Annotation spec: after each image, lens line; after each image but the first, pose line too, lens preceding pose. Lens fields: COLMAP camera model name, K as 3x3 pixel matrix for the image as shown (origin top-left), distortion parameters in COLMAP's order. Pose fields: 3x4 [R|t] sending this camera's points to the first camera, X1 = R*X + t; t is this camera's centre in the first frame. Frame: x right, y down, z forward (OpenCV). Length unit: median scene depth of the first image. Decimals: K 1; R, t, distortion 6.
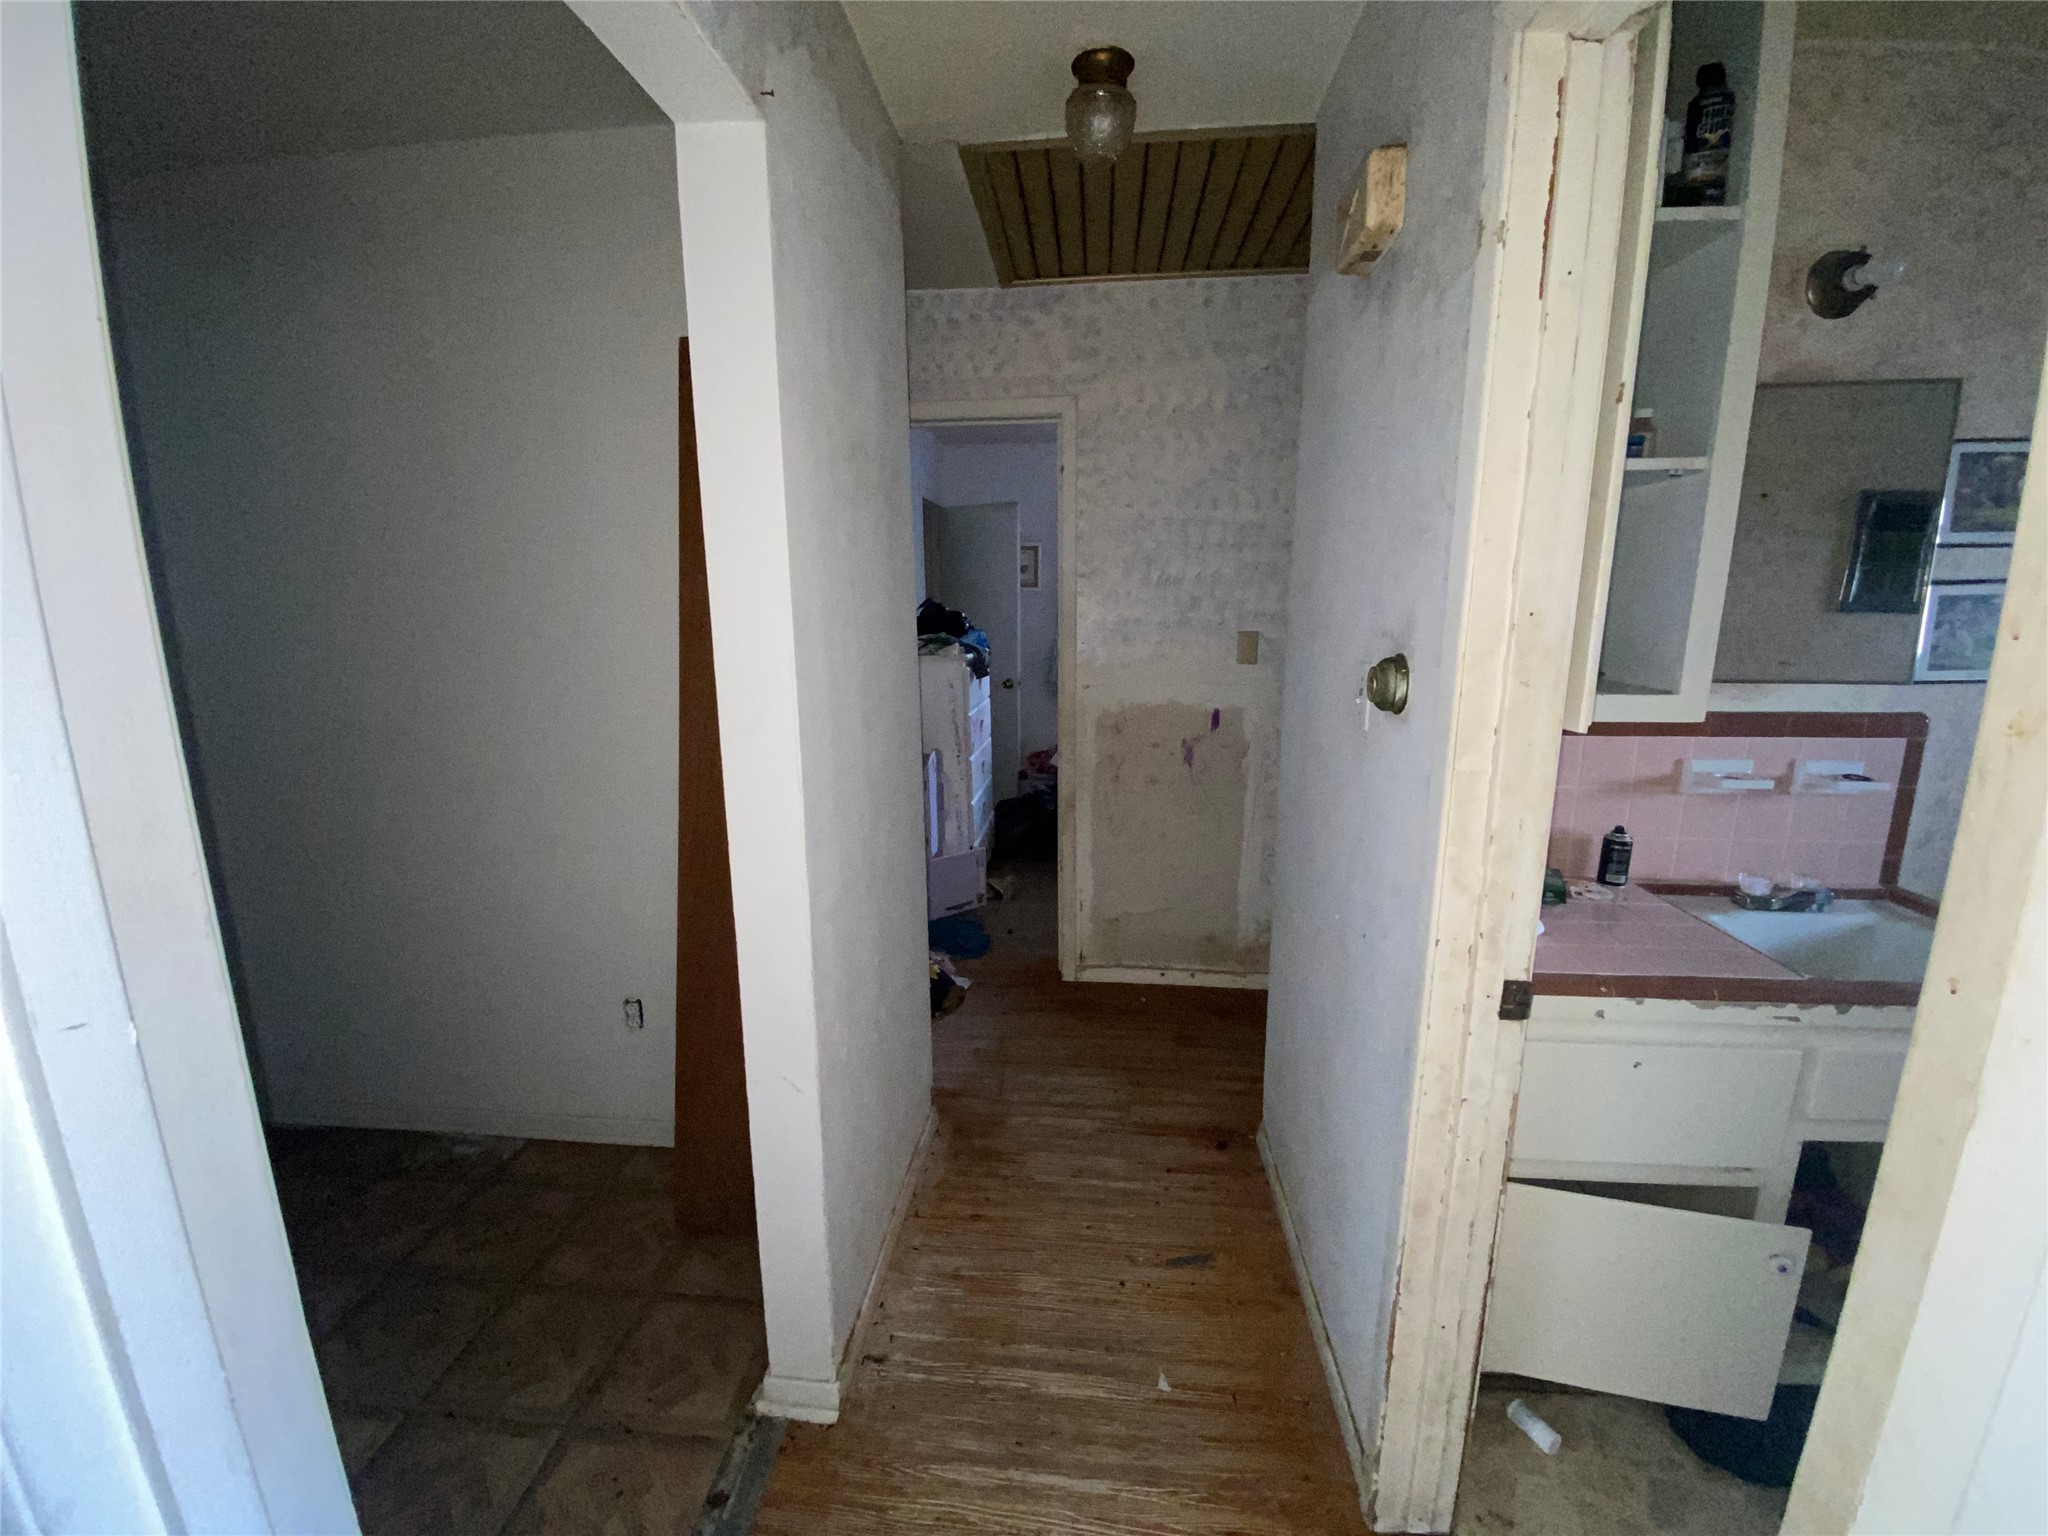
lens RADIAL K [[819.9, 0, 1024.0], [0, 819.9, 768.0], [0, 0, 1]] dist [0.001466, -0.008580]
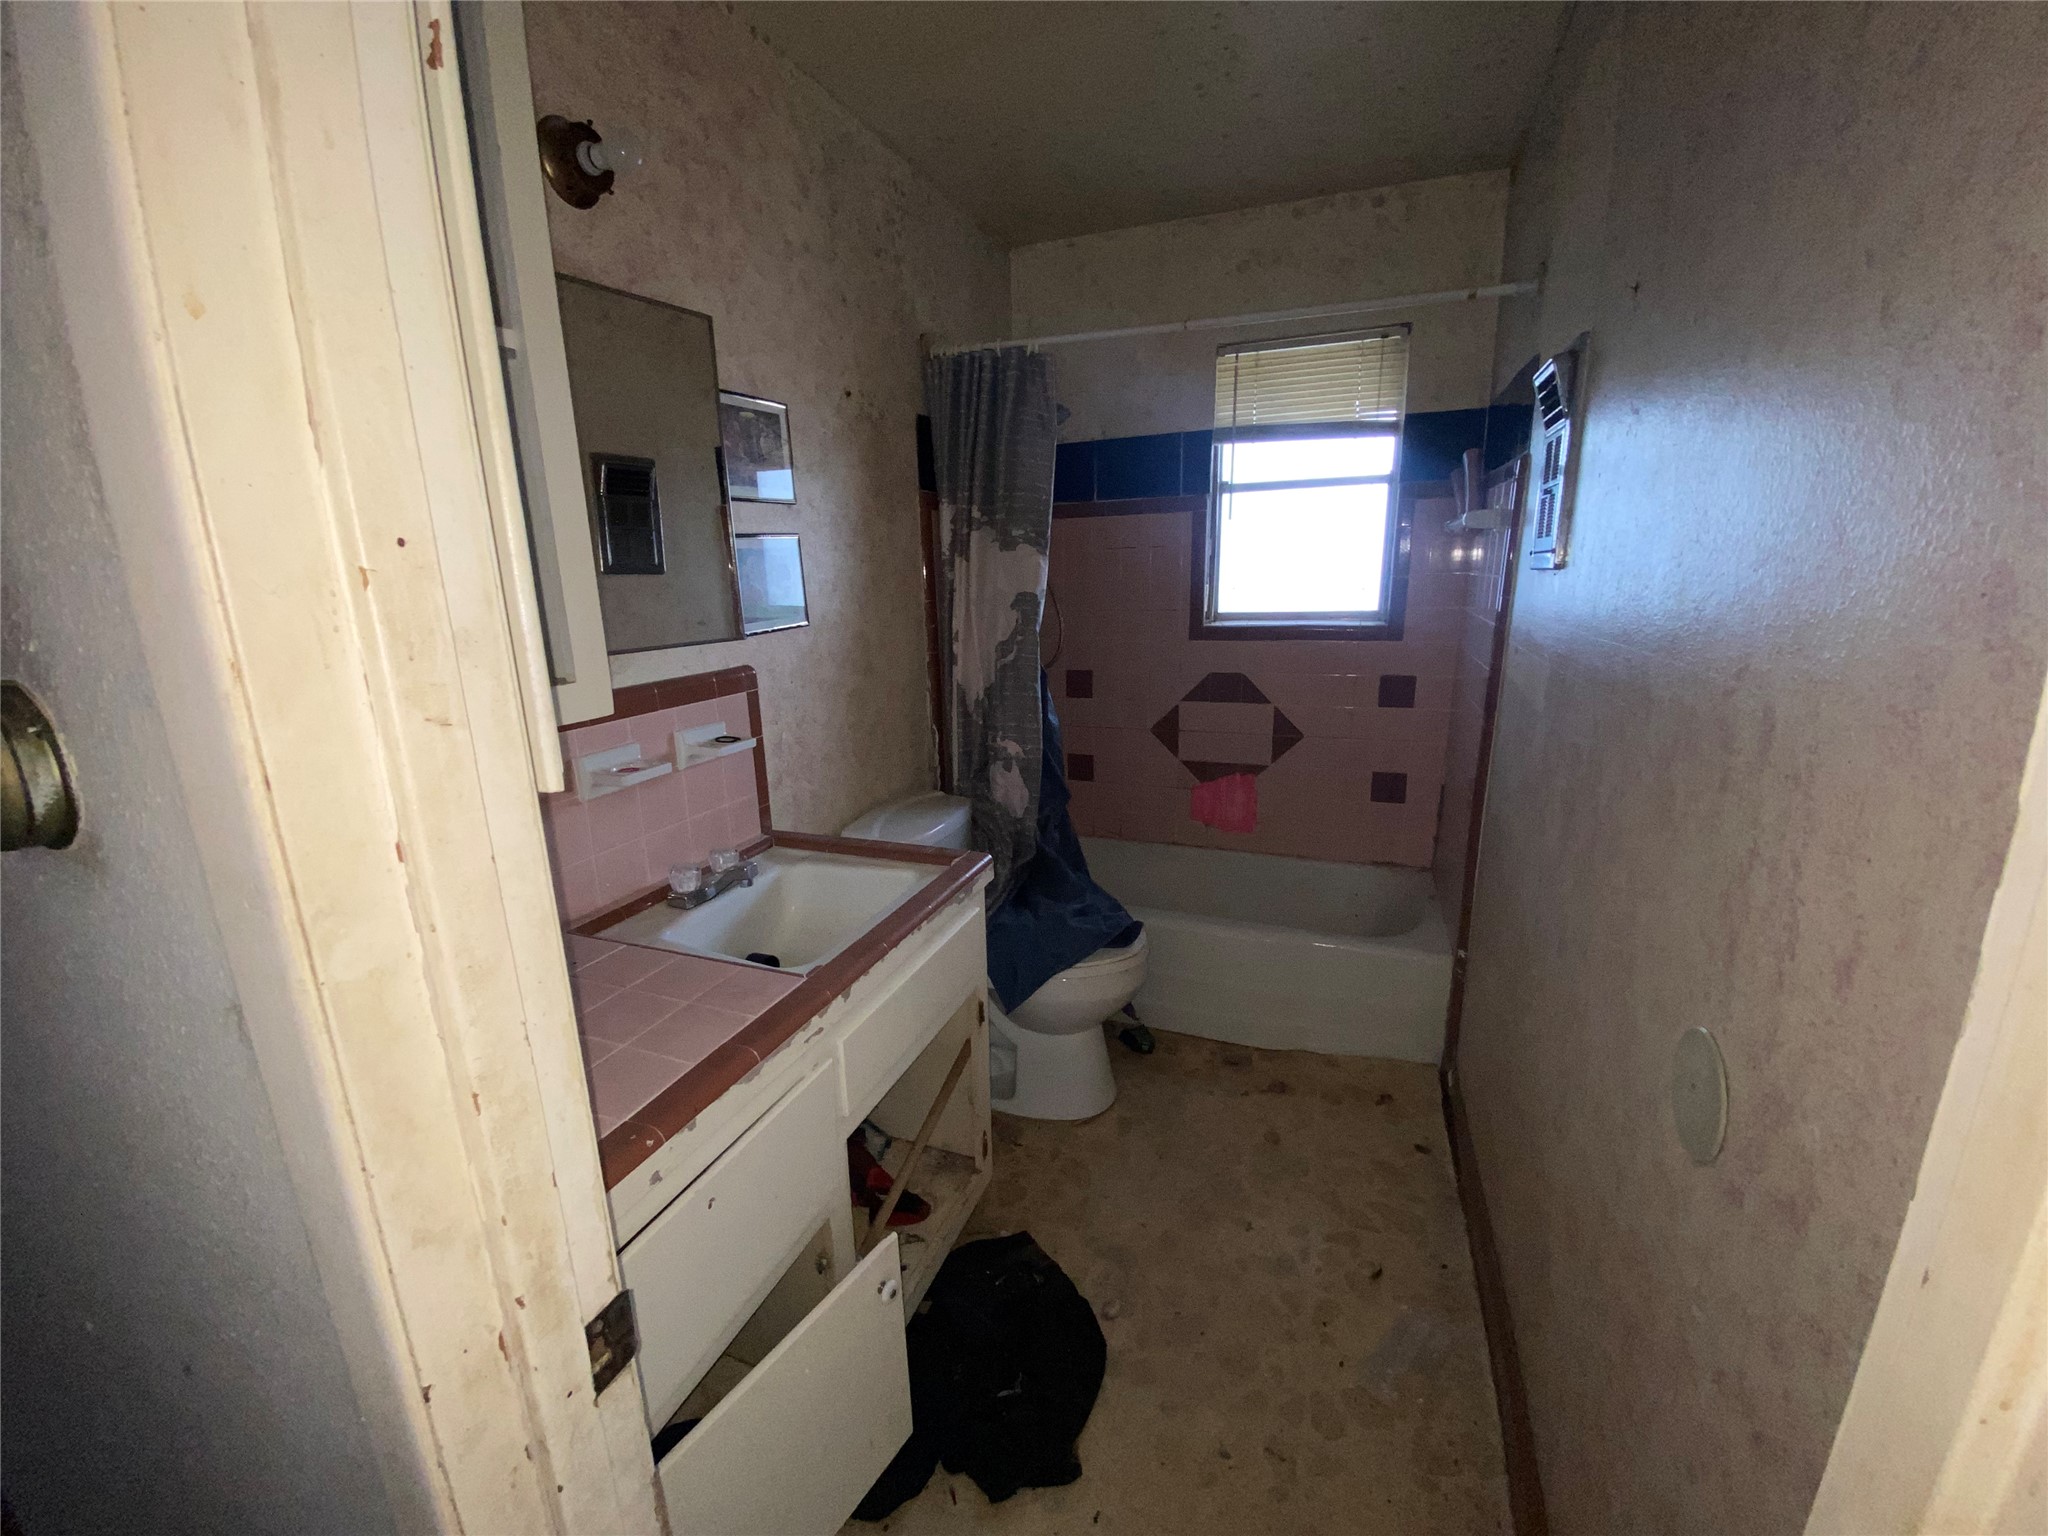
lens RADIAL K [[825.2, 0, 1024.0], [0, 825.2, 768.0], [0, 0, 1]] dist [0.028009, -0.026593]
pose [[0.265188, -0.231666, 0.935952, 0.207447], [0.211559, 0.961032, 0.177932, -0.063180], [-0.940701, 0.150824, 0.303865, 0.417976]]
